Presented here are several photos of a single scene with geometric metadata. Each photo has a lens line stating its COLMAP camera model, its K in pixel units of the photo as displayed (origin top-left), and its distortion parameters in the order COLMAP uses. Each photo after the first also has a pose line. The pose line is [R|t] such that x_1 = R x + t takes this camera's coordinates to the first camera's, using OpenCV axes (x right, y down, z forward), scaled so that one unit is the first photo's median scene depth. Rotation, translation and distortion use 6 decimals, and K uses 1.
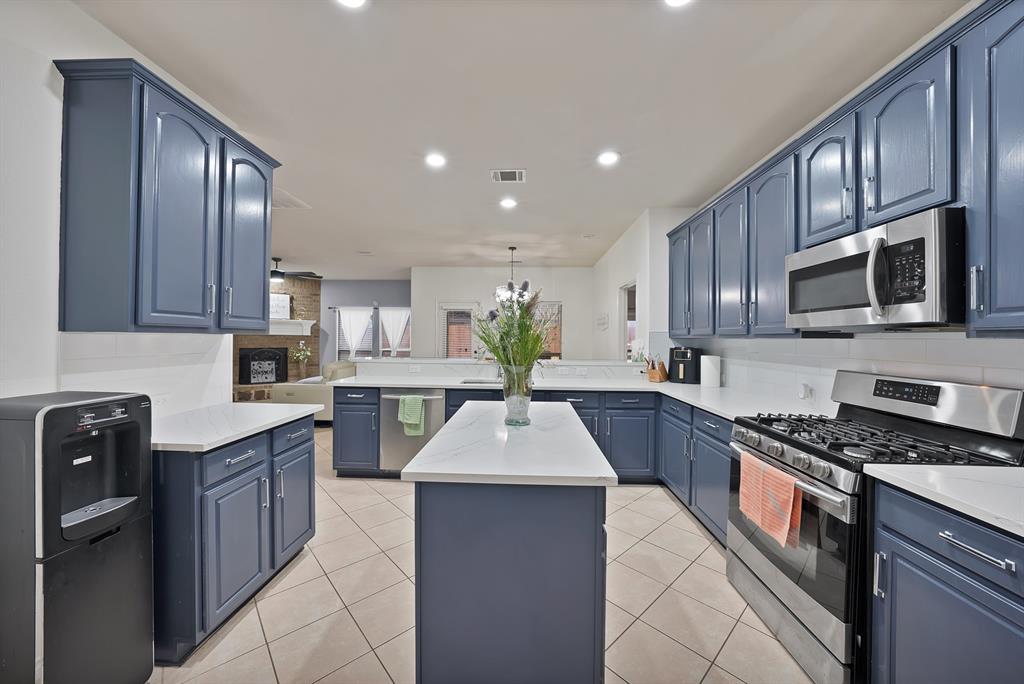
lens RADIAL K [[364.0, 0, 495.5], [0, 364.0, 335.8], [0, 0, 1]] dist [-0.000578, 0.000167]
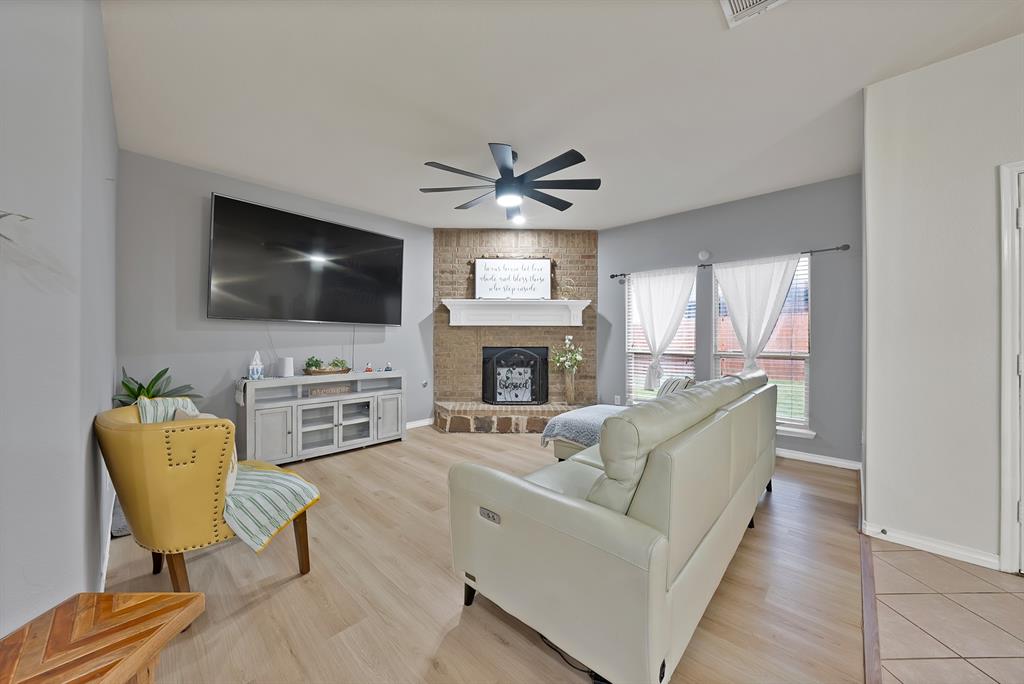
lens RADIAL K [[364.0, 0, 509.2], [0, 364.0, 338.4], [0, 0, 1]] dist [-0.000578, 0.000167]
pose [[0.770462, -0.004883, -0.637467, -0.234721], [0.006757, 0.999977, 0.000507, 0.018160], [0.637450, -0.004698, 0.770477, 0.492725]]
